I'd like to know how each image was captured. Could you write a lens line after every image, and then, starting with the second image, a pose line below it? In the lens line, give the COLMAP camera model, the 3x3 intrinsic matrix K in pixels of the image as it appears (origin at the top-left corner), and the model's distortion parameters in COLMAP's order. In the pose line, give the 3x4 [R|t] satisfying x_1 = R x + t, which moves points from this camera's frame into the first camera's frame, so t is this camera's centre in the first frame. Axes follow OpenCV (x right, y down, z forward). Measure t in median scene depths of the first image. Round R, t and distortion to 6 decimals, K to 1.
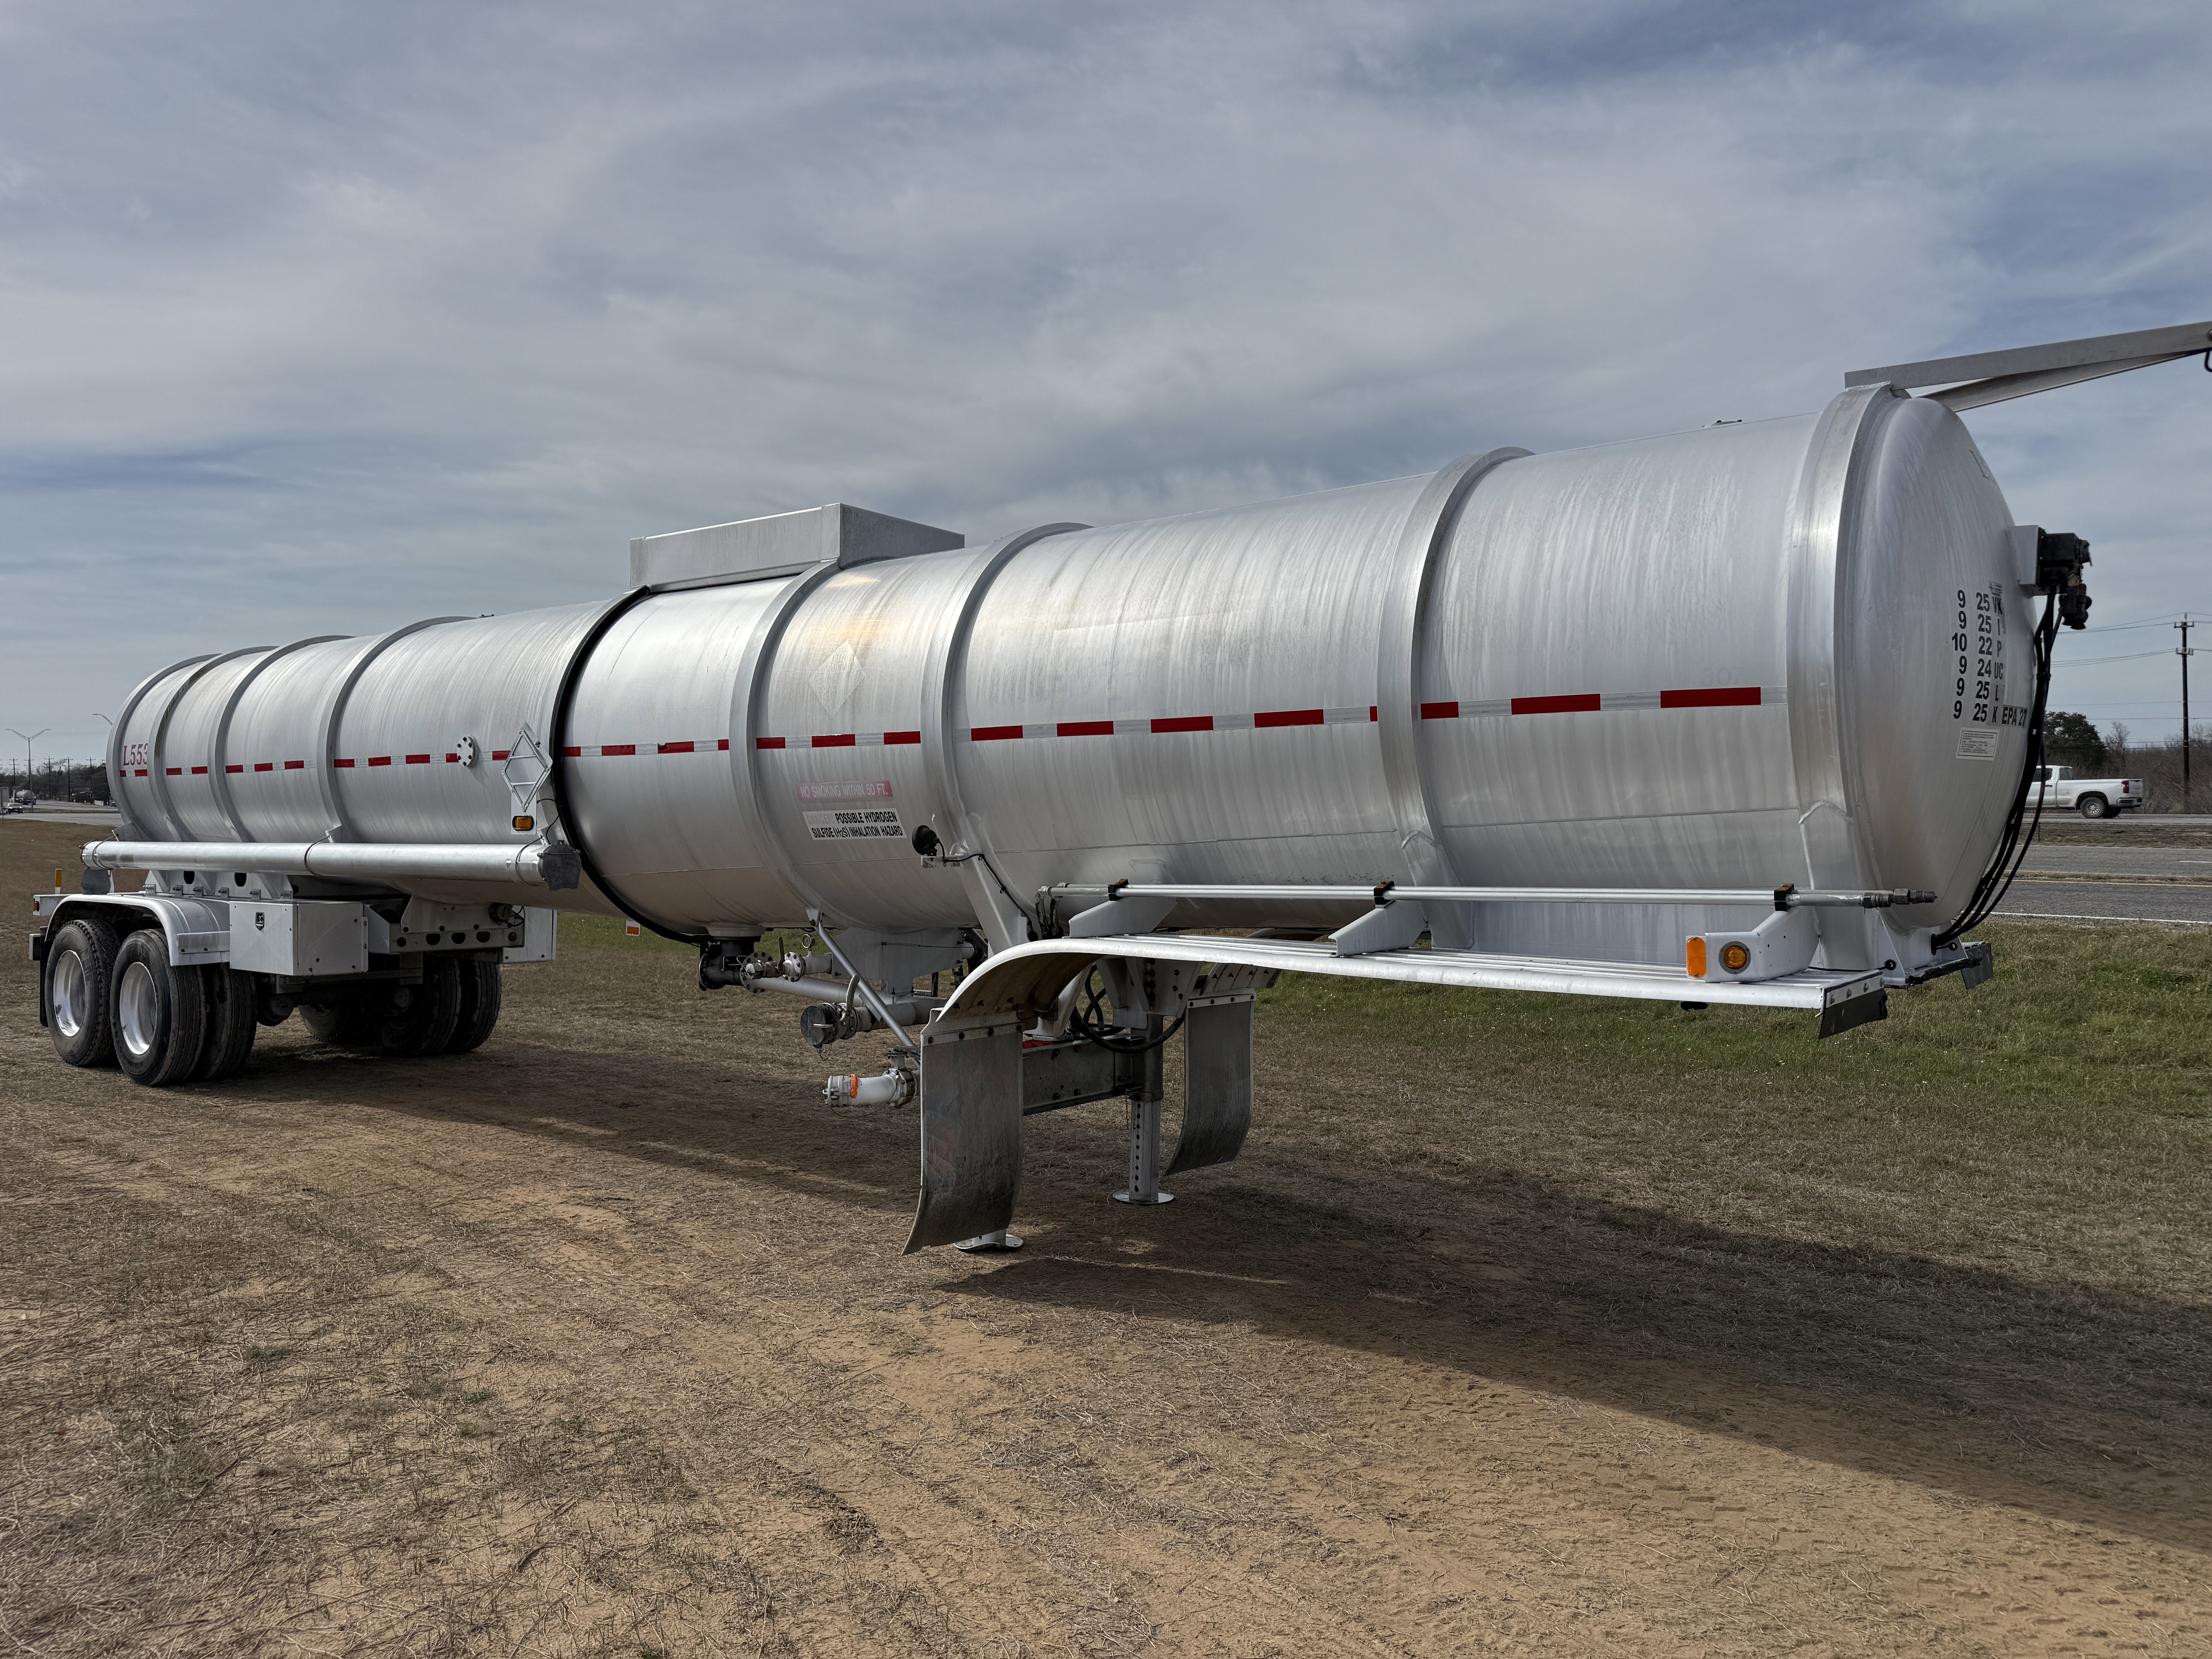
lens RADIAL K [[1546.9, 0, 1097.8], [0, 1546.9, 840.4], [0, 0, 1]] dist [0.069086, -0.088908]
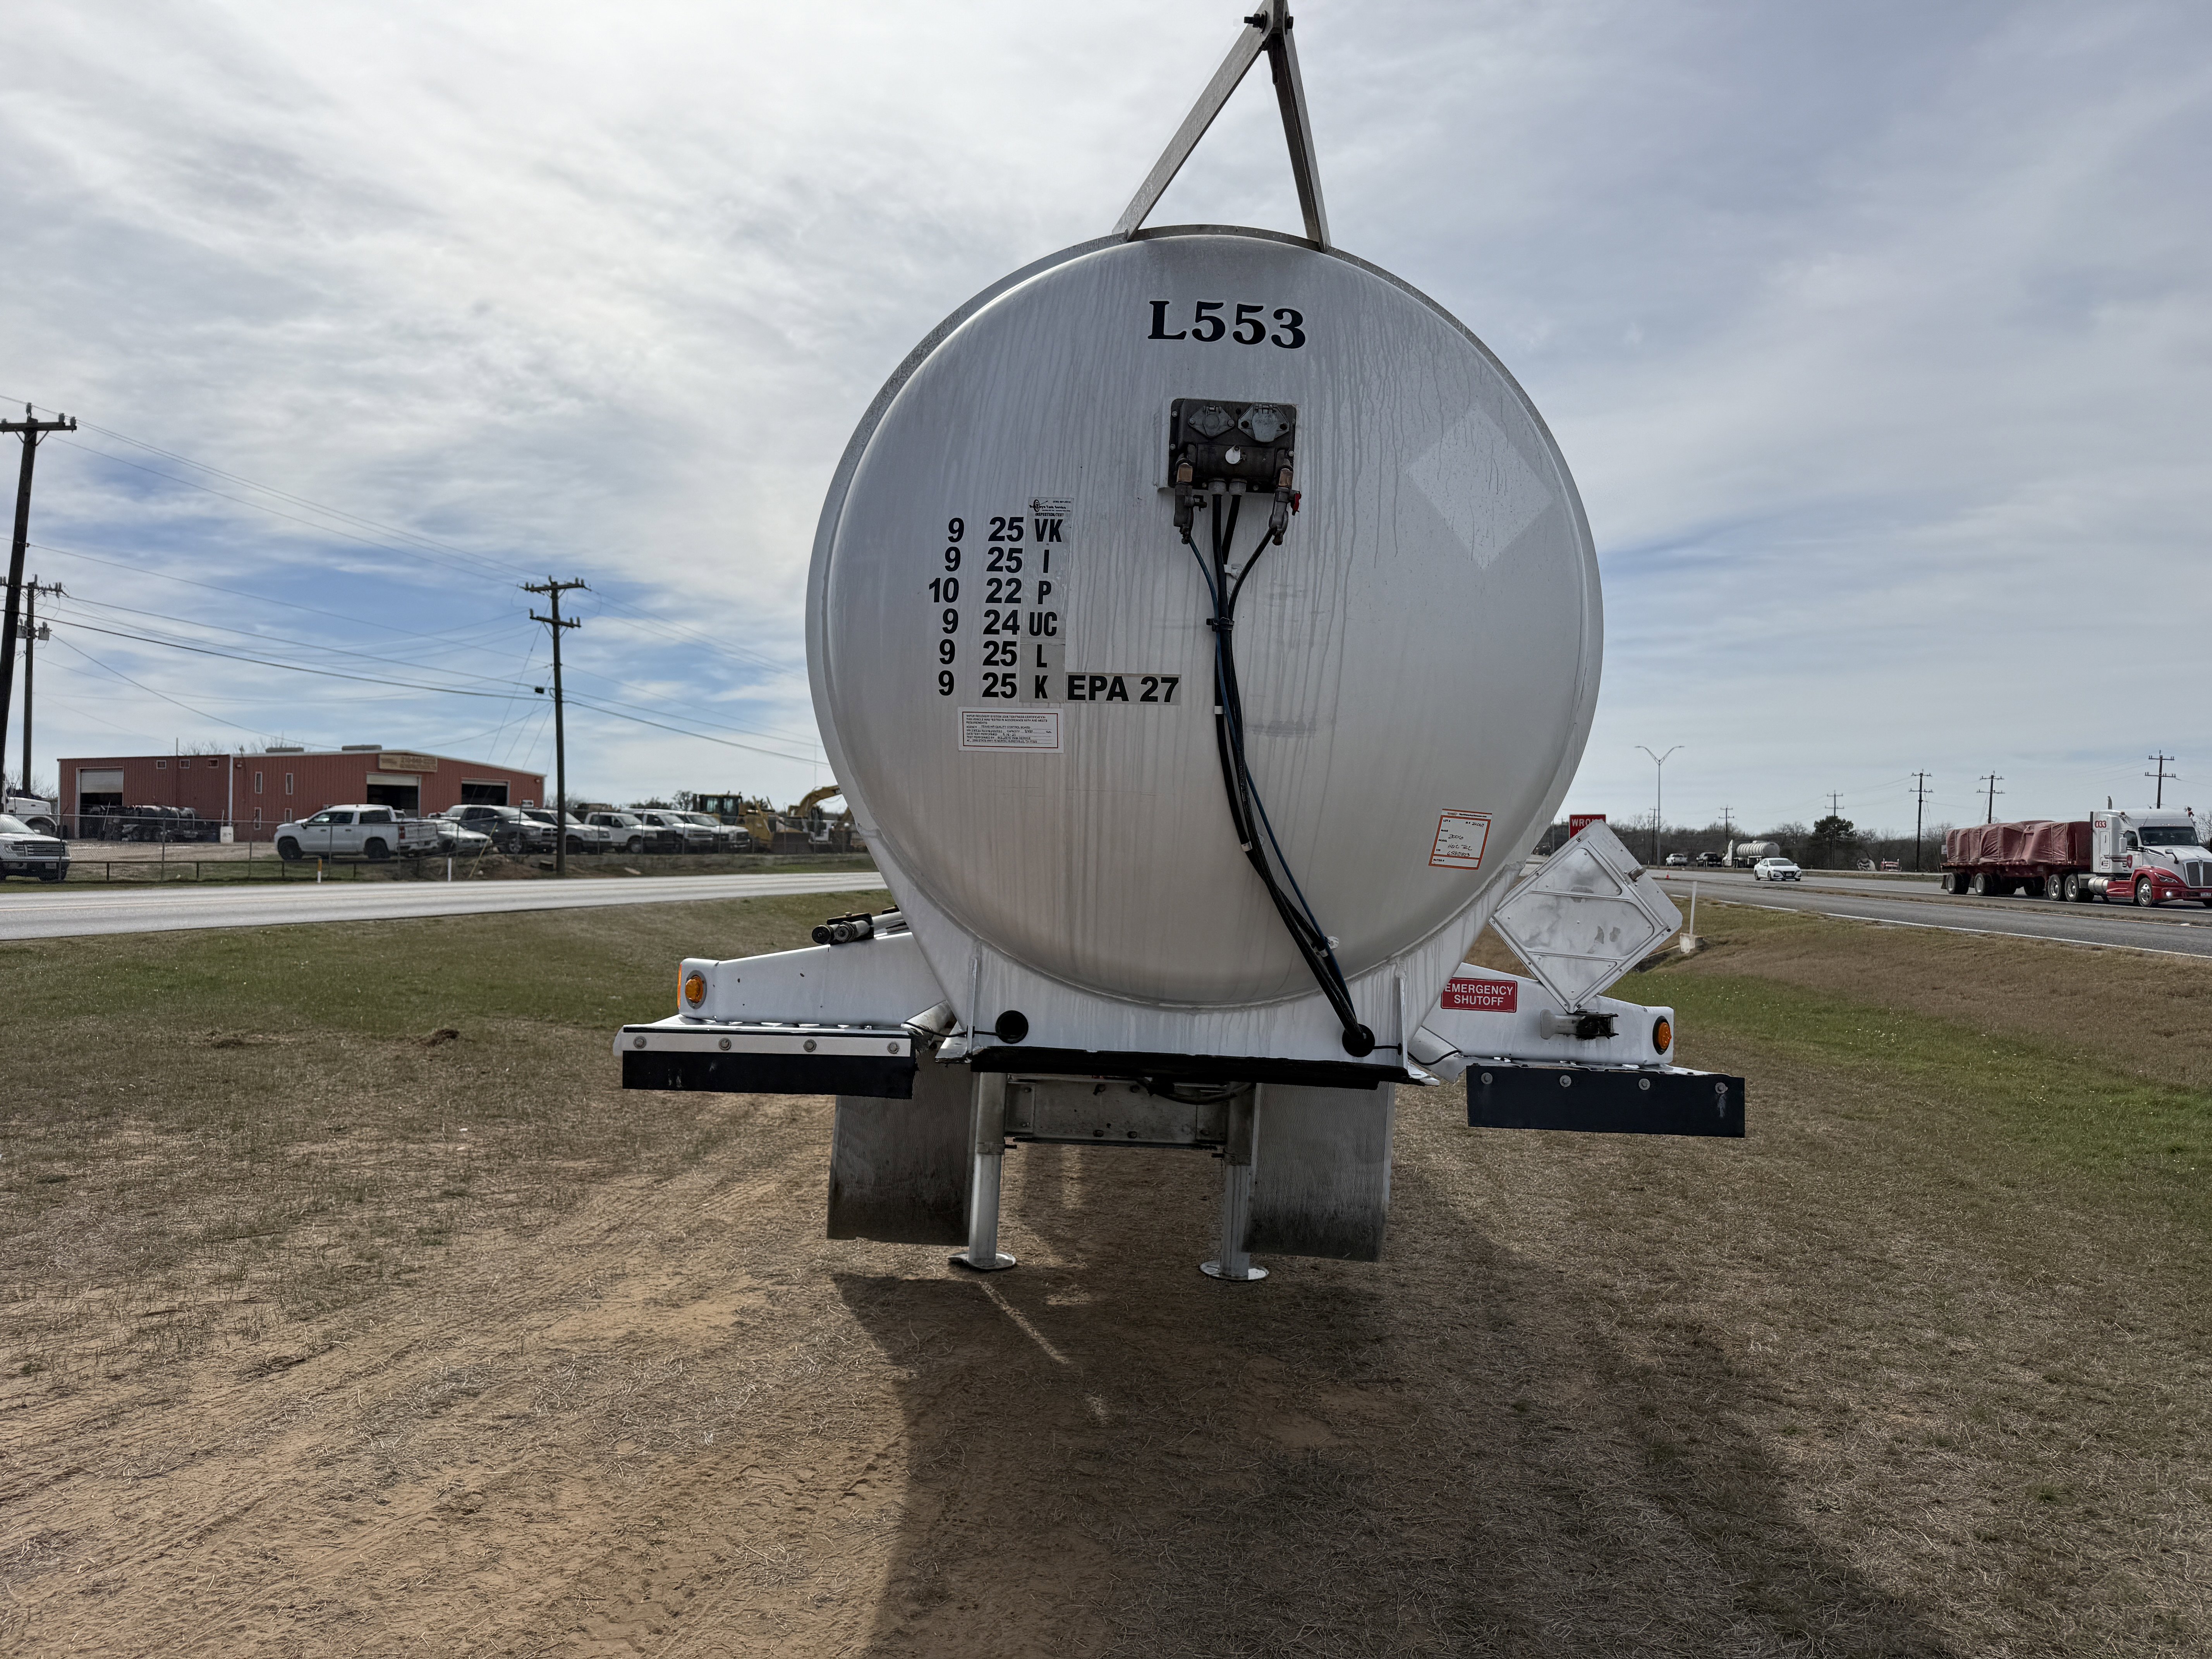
lens RADIAL K [[1600.4, 0, 1232.8], [0, 1600.4, 833.5], [0, 0, 1]] dist [0.009794, -0.002203]
pose [[0.662164, 0.015094, -0.749207, 0.885514], [-0.049747, 0.998477, -0.023852, -0.002126], [0.747705, 0.053065, 0.661907, 0.454903]]
